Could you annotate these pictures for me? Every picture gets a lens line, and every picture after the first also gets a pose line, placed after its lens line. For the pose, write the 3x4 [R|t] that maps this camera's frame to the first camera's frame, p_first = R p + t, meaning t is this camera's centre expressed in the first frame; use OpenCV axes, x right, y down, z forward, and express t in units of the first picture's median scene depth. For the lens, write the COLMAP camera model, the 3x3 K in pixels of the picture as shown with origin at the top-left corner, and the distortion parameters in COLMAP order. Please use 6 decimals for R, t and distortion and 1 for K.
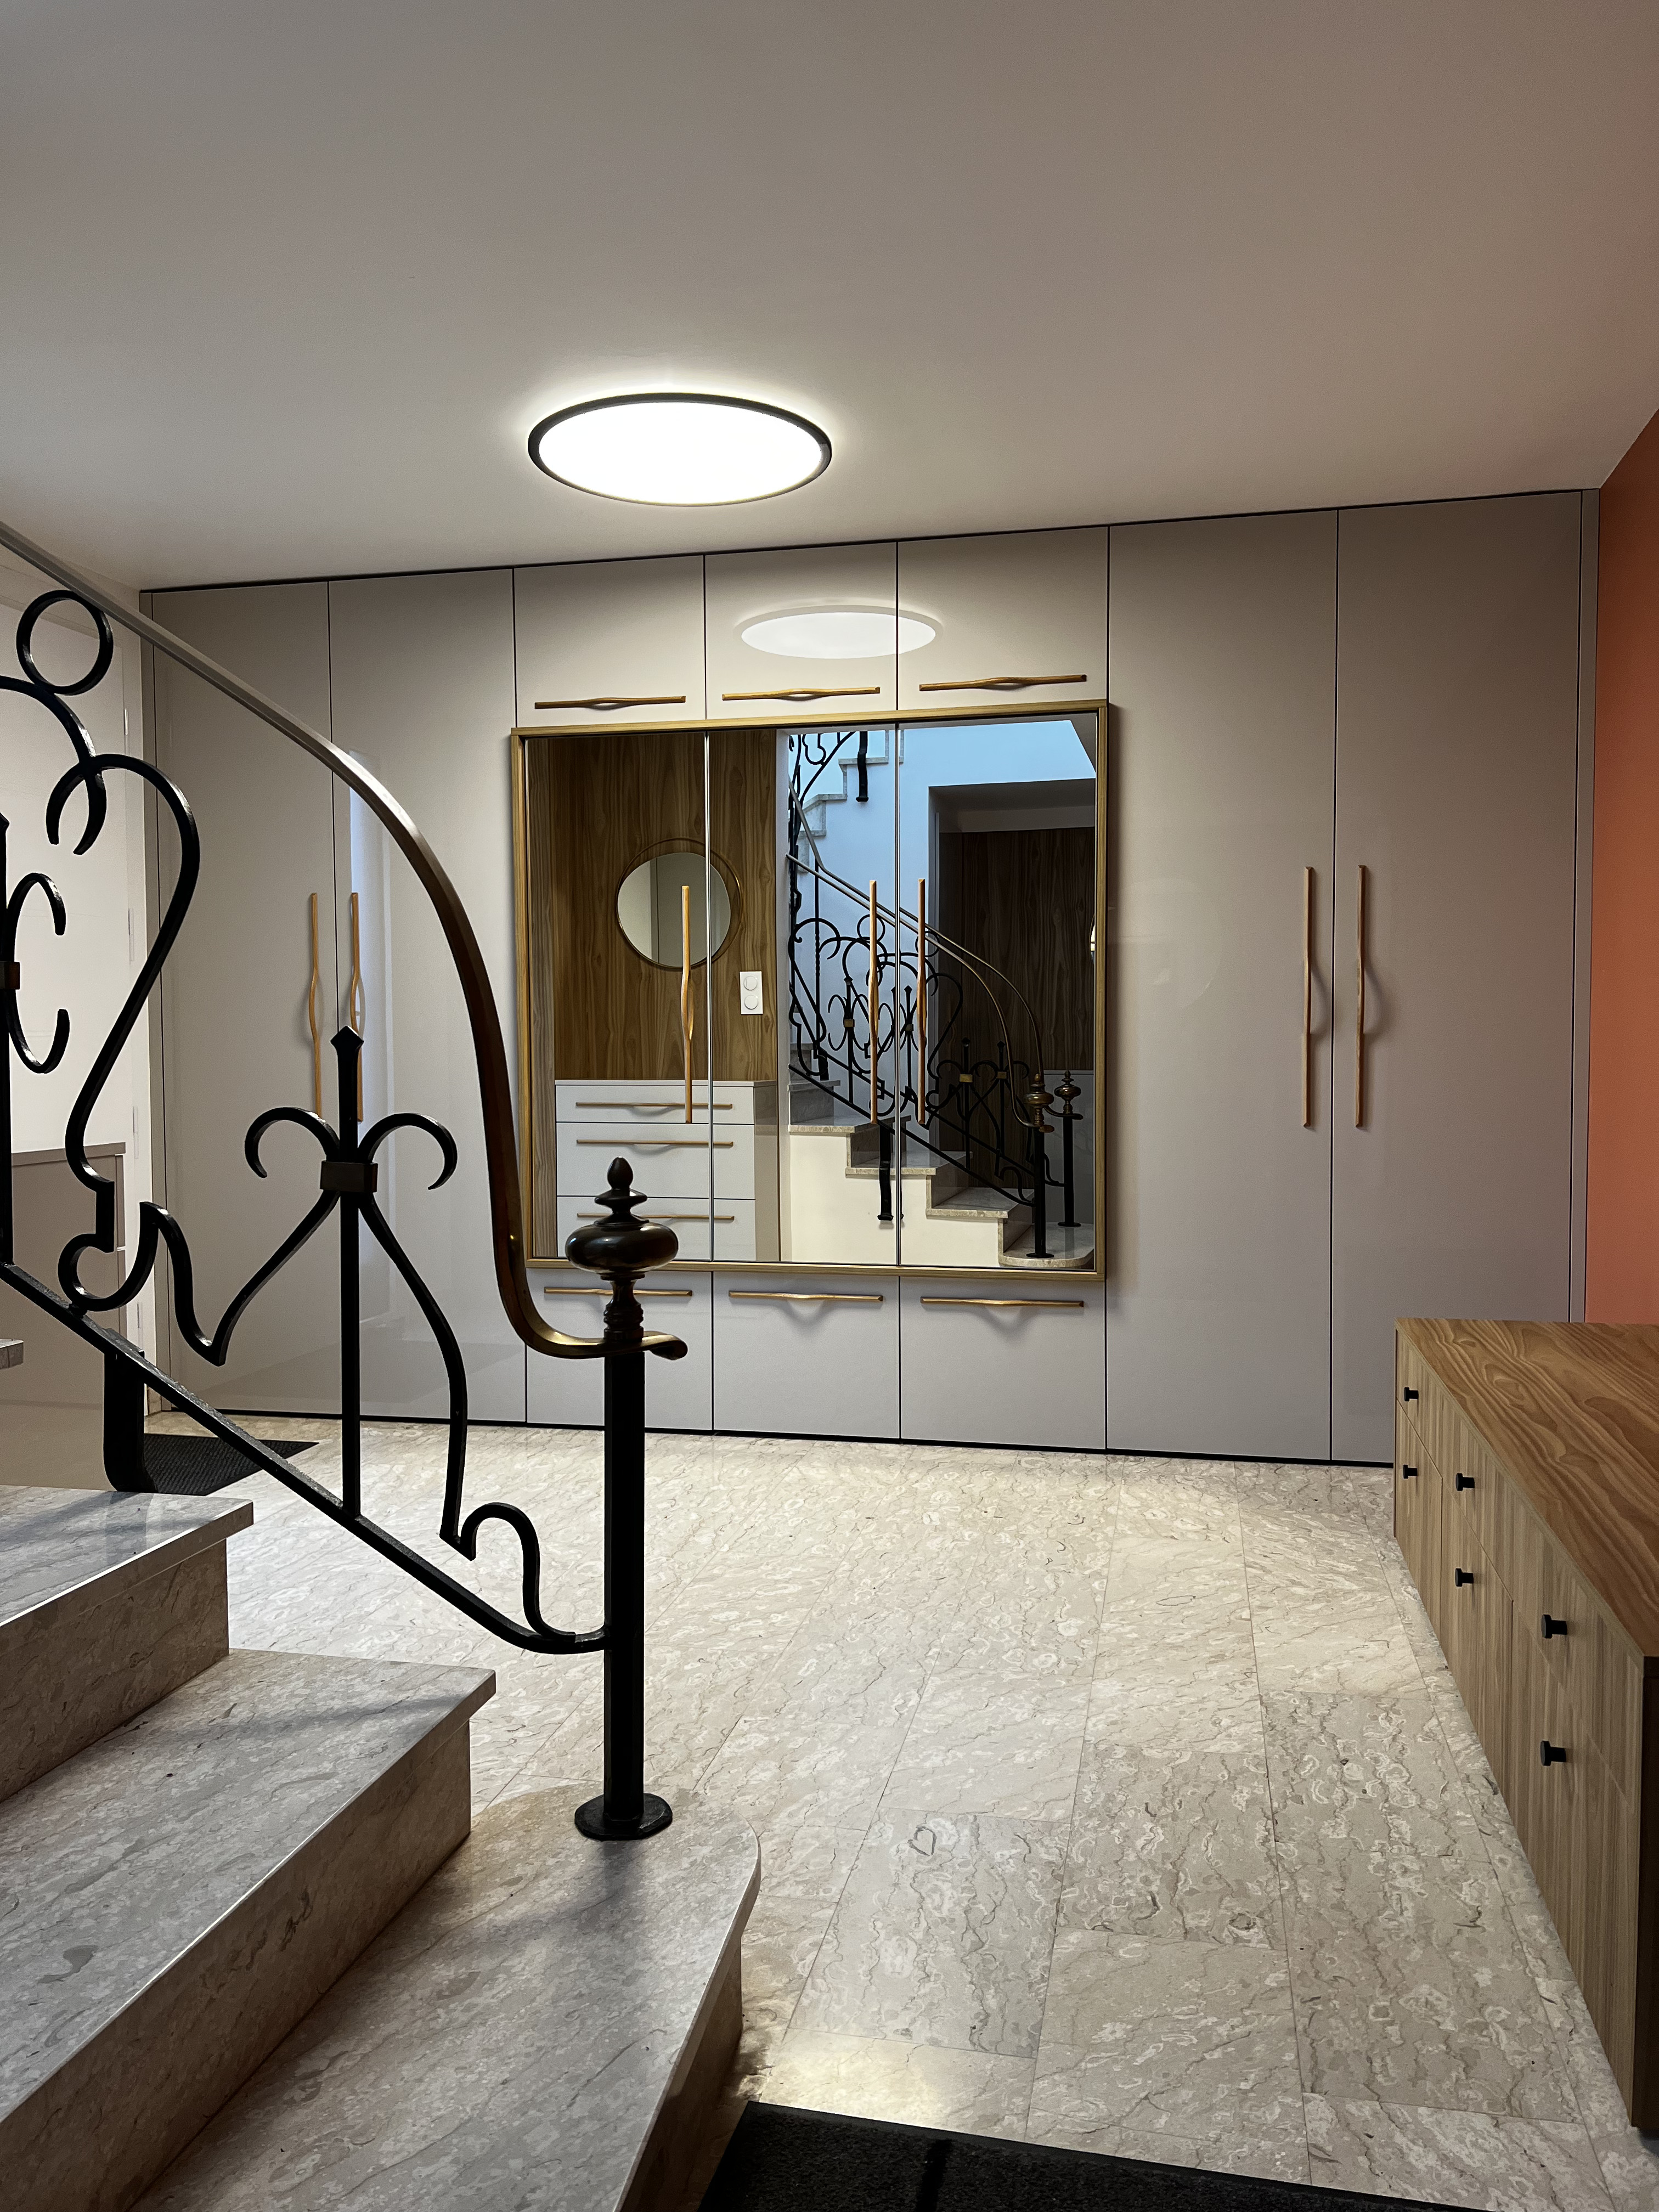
lens RADIAL K [[1660.8, 0, 834.0], [0, 1660.8, 1120.9], [0, 0, 1]] dist [0.005075, -0.017716]
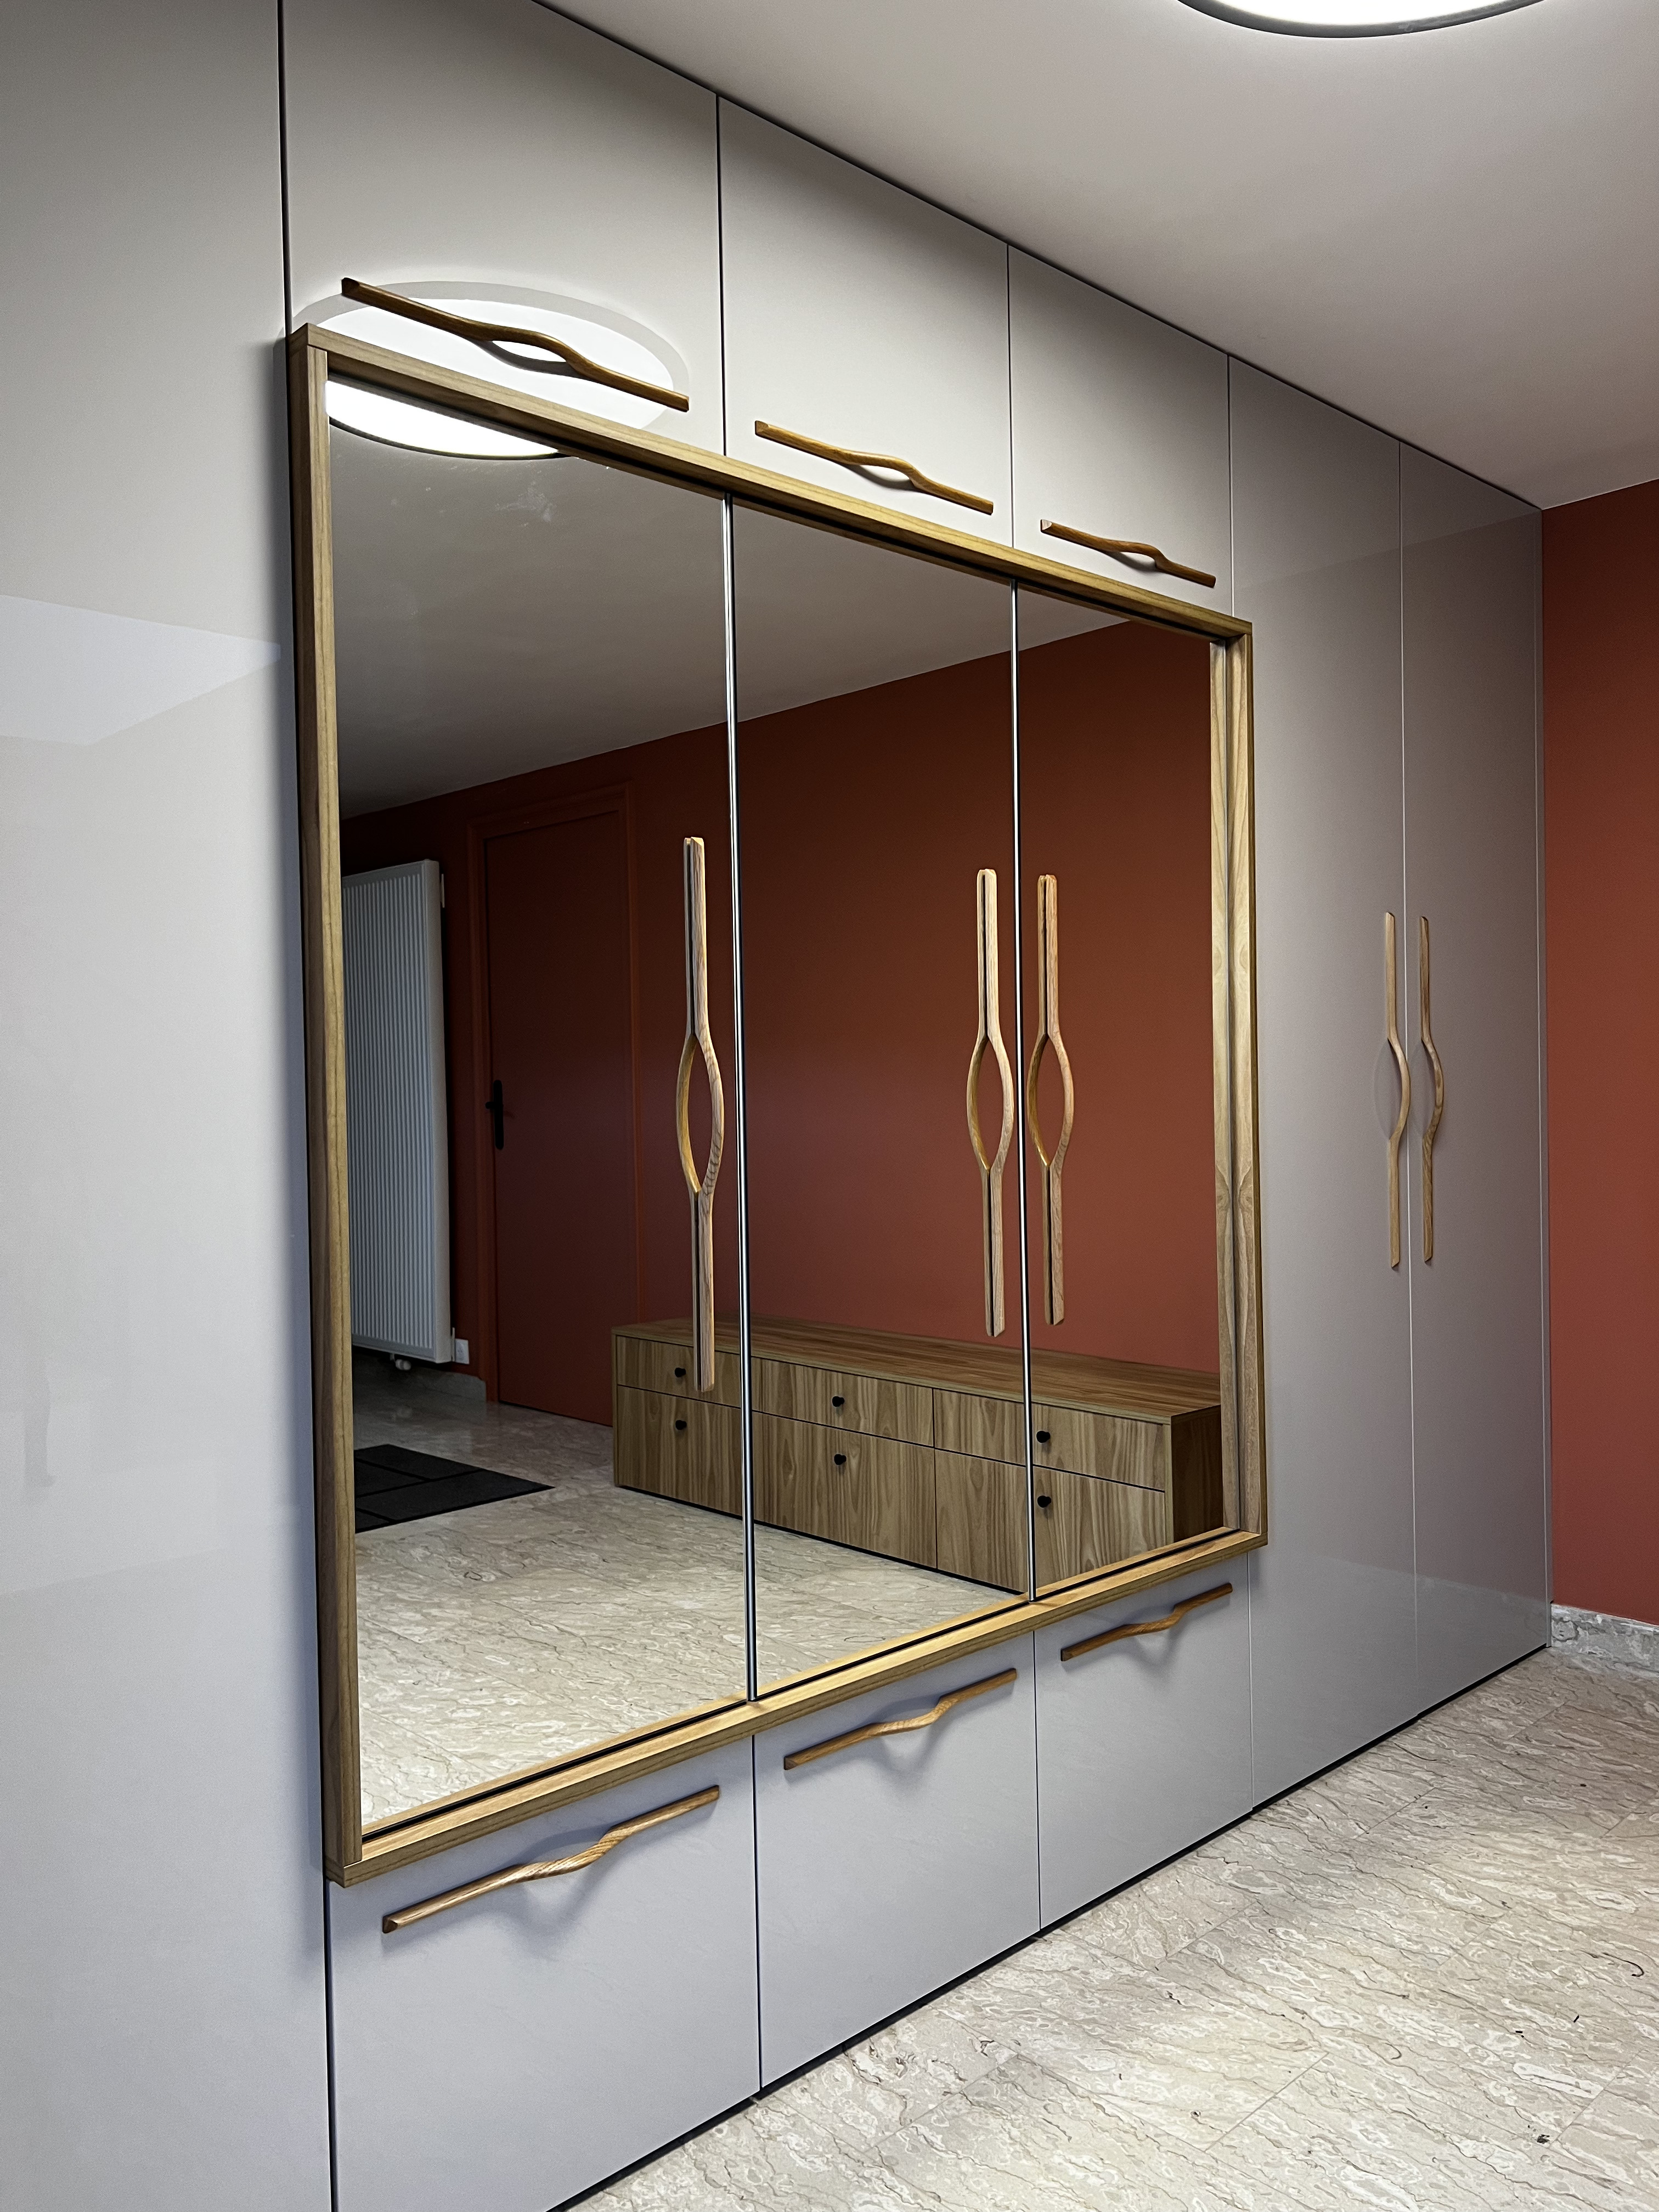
lens RADIAL K [[1660.8, 0, 835.2], [0, 1660.8, 1102.4], [0, 0, 1]] dist [0.005075, -0.017716]
pose [[0.557955, -0.014893, 0.829738, -0.442917], [0.052950, 0.998441, -0.017685, -0.067171], [-0.828180, 0.053802, 0.557873, 0.767737]]
